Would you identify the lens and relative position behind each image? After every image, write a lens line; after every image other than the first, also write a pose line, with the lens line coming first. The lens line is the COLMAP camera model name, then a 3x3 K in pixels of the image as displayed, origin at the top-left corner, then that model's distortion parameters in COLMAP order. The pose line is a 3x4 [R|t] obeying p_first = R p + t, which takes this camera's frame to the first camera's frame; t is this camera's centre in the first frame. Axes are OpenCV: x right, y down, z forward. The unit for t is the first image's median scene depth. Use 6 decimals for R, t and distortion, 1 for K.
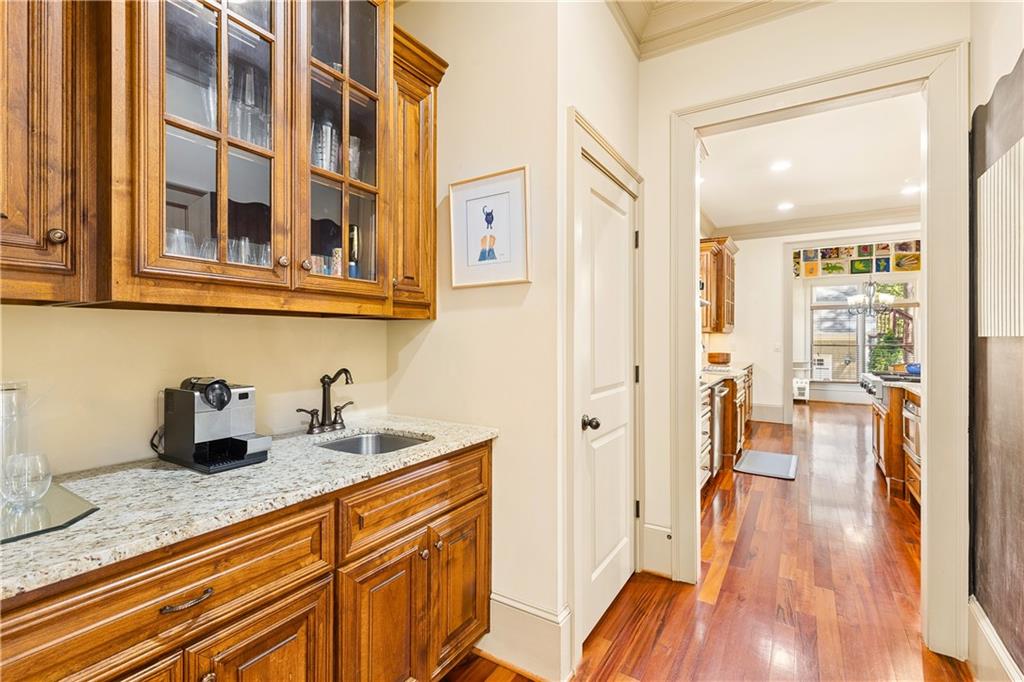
lens RADIAL K [[467.8, 0, 511.0], [0, 467.8, 341.4], [0, 0, 1]] dist [0.009419, -0.002379]
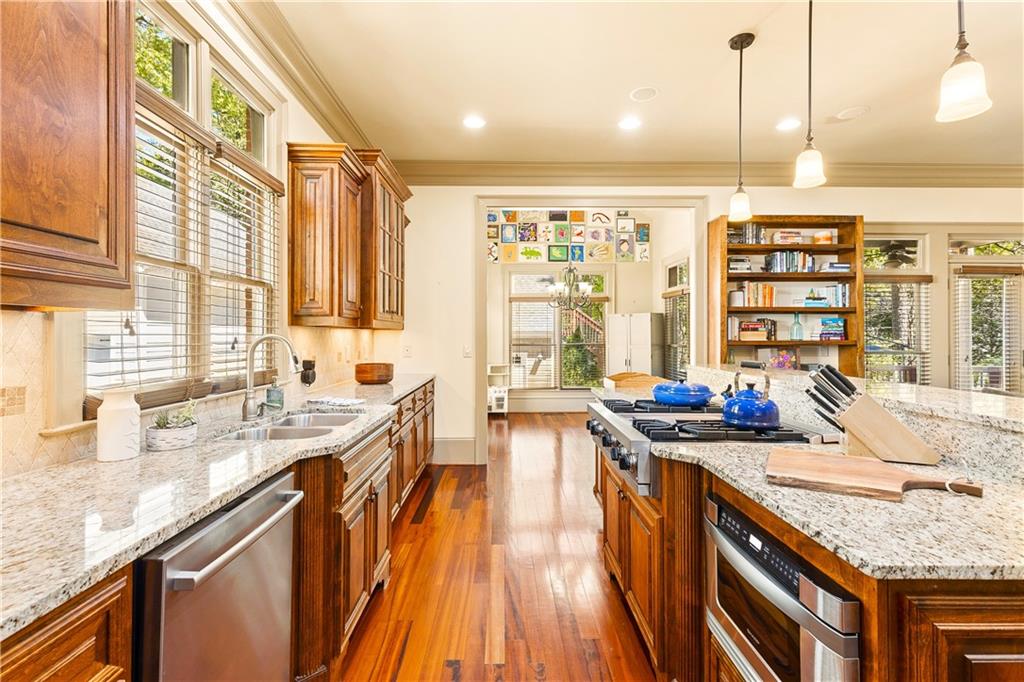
lens RADIAL K [[467.8, 0, 512.2], [0, 467.8, 329.8], [0, 0, 1]] dist [0.009419, -0.002379]
pose [[0.839765, 0.007431, 0.542899, 0.209928], [0.002072, 0.999855, -0.016891, -0.004933], [-0.542946, 0.015309, 0.839628, 0.328080]]
